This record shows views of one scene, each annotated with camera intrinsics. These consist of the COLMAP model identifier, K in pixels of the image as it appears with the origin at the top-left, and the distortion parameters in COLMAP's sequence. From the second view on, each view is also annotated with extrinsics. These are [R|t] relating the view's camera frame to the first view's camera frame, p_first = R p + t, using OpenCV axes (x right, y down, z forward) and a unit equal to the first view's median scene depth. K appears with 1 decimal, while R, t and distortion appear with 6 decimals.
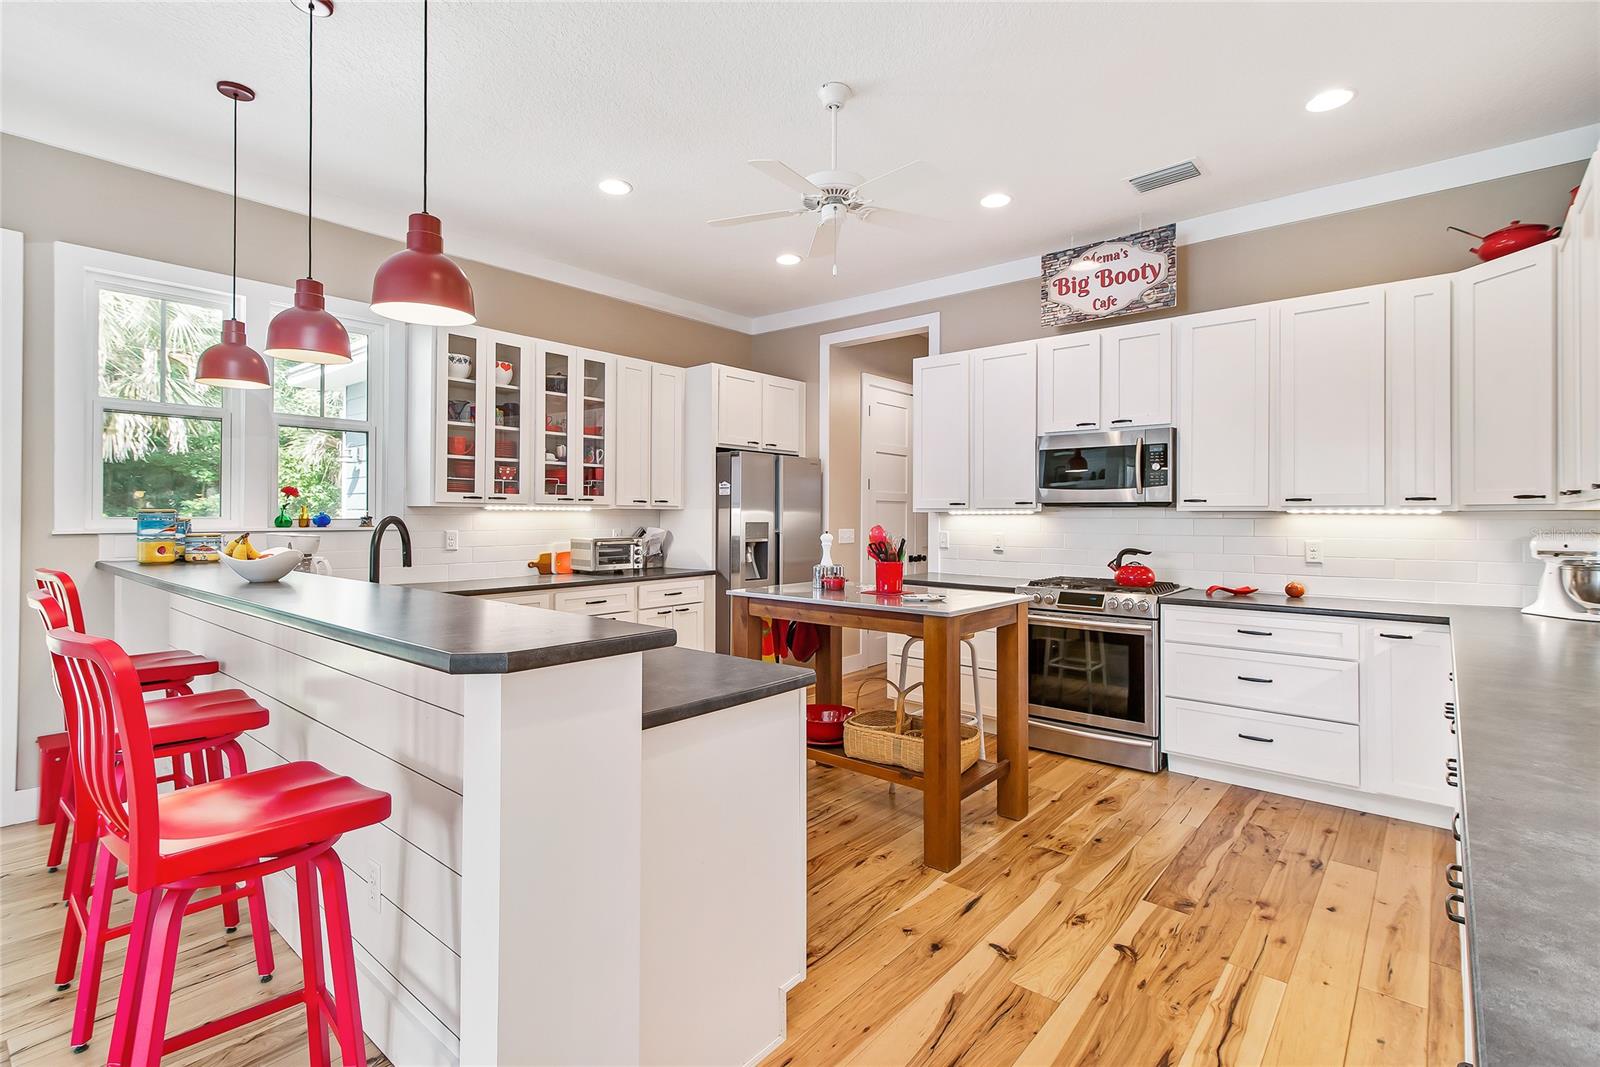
lens RADIAL K [[757.7, 0, 720.3], [0, 757.7, 509.8], [0, 0, 1]] dist [0.004774, 0.000665]
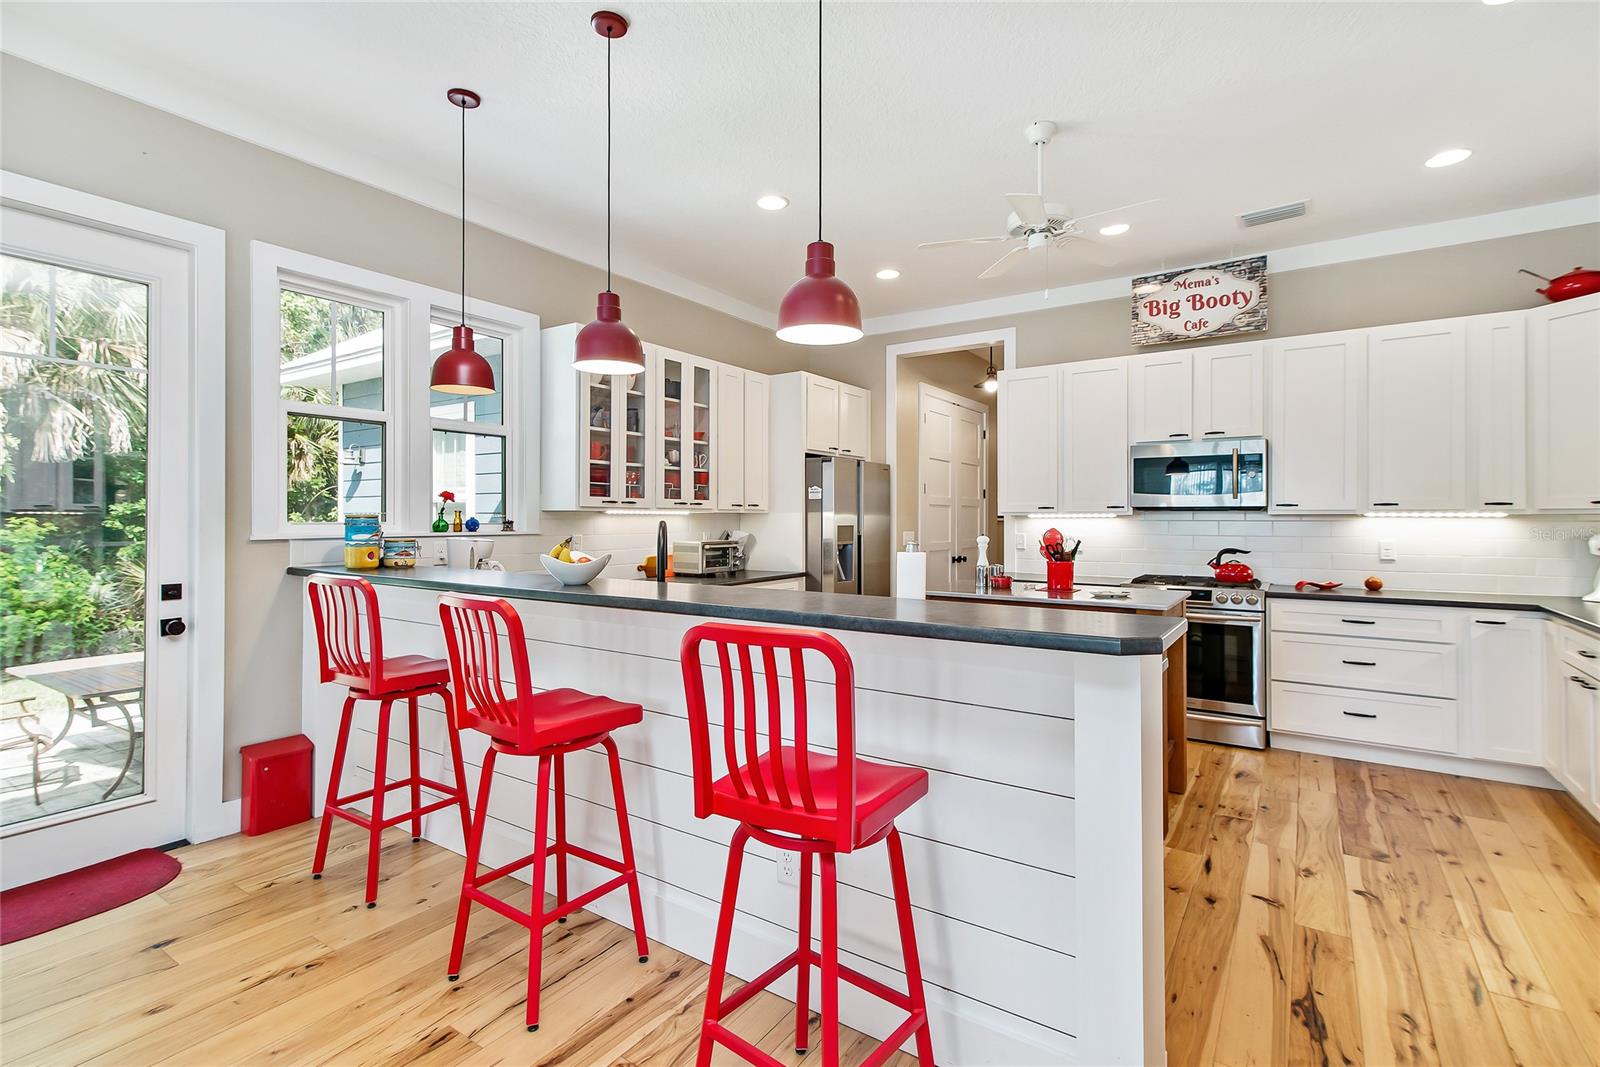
lens RADIAL K [[764.4, 0, 719.9], [0, 764.4, 514.7], [0, 0, 1]] dist [0.003174, 0.000381]
pose [[0.994706, -0.001321, 0.102750, -0.307435], [0.001028, 0.999995, 0.002907, -0.001922], [-0.102753, -0.002786, 0.994703, -0.032641]]
